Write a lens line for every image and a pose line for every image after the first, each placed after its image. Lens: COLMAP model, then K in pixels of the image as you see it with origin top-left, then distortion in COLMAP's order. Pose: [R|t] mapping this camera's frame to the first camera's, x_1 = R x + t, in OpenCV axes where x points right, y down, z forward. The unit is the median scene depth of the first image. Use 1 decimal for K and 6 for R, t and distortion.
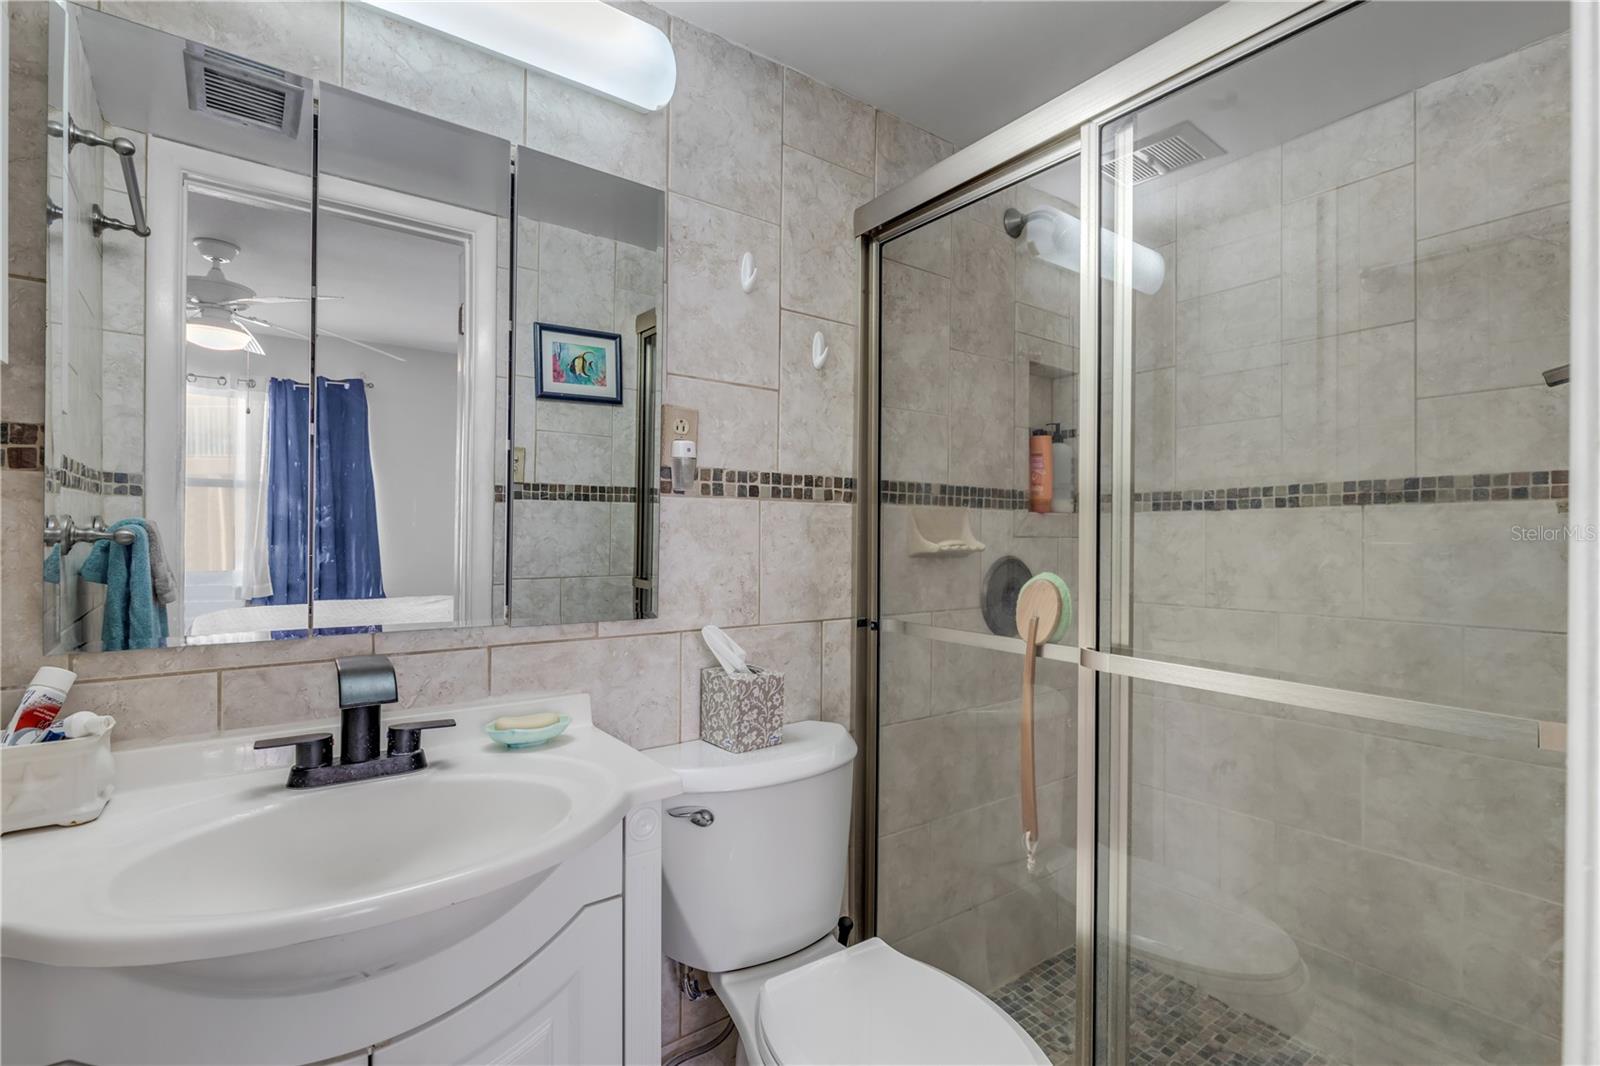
lens RADIAL K [[726.7, 0, 796.8], [0, 726.7, 534.2], [0, 0, 1]] dist [0.004754, -0.000324]
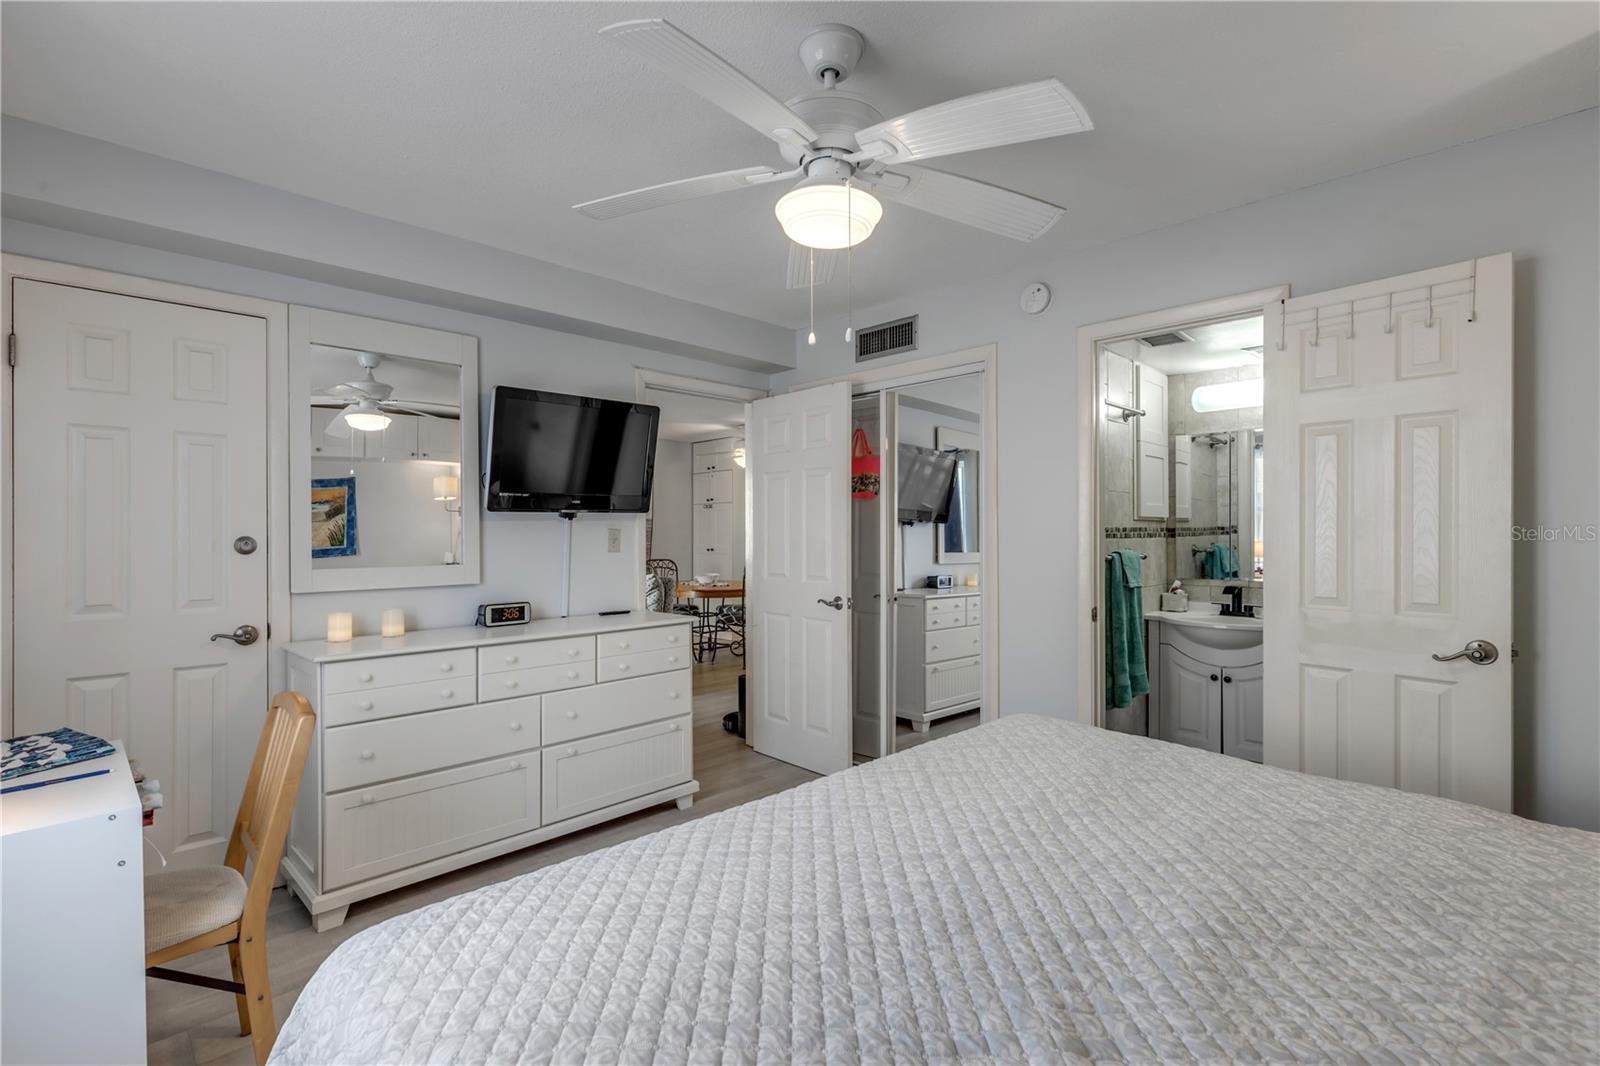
lens RADIAL K [[726.7, 0, 796.8], [0, 726.7, 534.2], [0, 0, 1]] dist [0.004754, -0.000324]
pose [[0.149933, -0.007285, -0.988669, 2.845155], [0.005073, 0.999965, -0.006599, -0.080300], [0.988683, -0.004026, 0.149965, -1.852622]]
